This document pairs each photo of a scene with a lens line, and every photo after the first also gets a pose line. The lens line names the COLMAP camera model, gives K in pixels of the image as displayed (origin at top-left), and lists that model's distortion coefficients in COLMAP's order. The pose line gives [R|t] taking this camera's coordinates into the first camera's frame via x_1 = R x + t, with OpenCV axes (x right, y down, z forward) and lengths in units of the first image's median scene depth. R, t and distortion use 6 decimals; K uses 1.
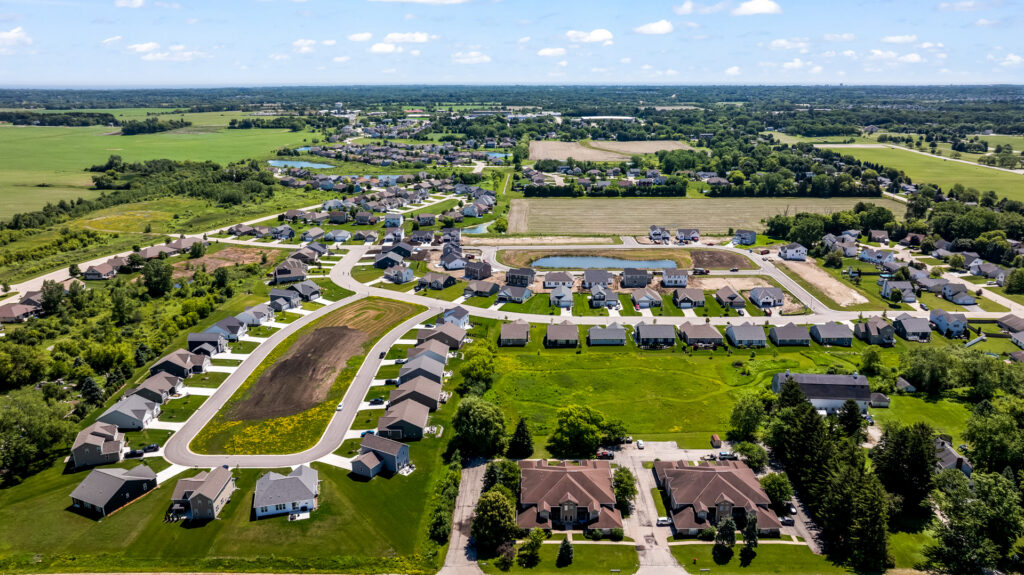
lens RADIAL K [[720.1, 0, 516.9], [0, 720.1, 284.4], [0, 0, 1]] dist [-0.014912, -0.004629]
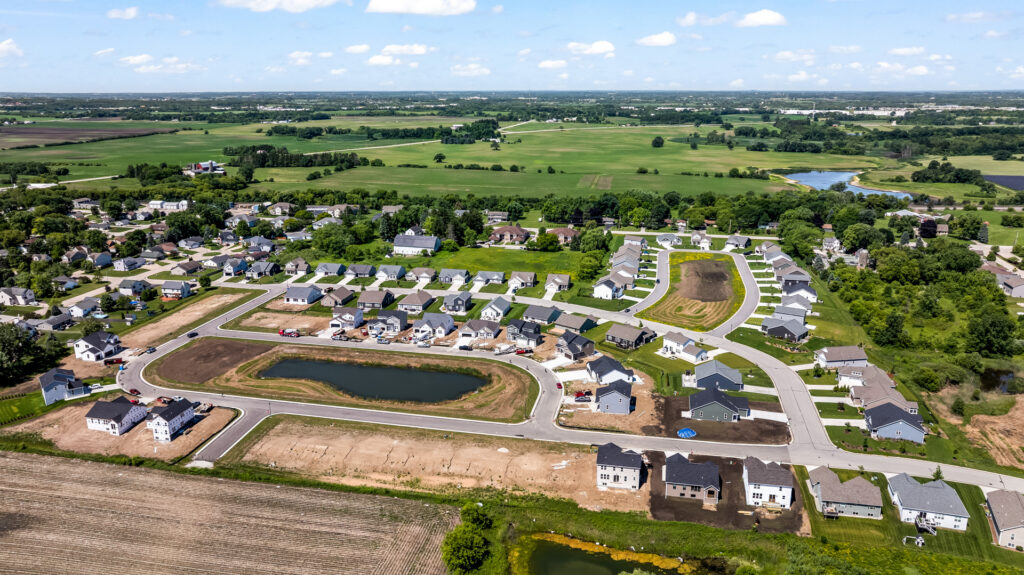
lens RADIAL K [[720.1, 0, 516.9], [0, 720.1, 284.4], [0, 0, 1]] dist [-0.014912, -0.004629]
pose [[-0.981219, -0.046419, 0.187228, -0.119477], [0.057854, 0.855111, 0.515207, -0.418816], [-0.184016, 0.516363, -0.836365, 1.473916]]
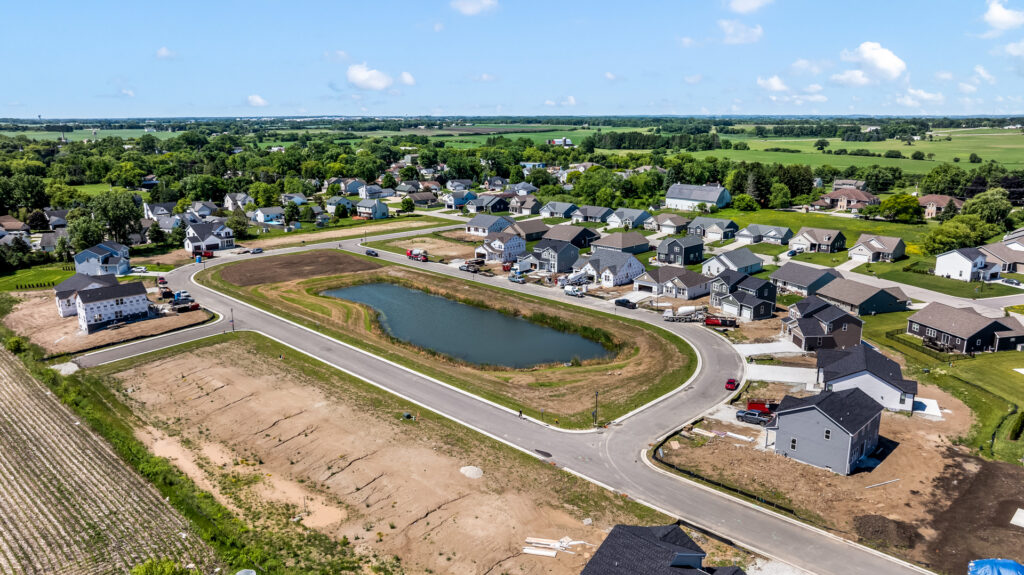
lens RADIAL K [[720.1, 0, 516.9], [0, 720.1, 284.4], [0, 0, 1]] dist [-0.014912, -0.004629]
pose [[-0.723691, -0.152983, 0.672955, -0.167106], [0.196585, 0.889025, 0.413508, -0.199415], [-0.661533, 0.431545, -0.613305, 1.216064]]
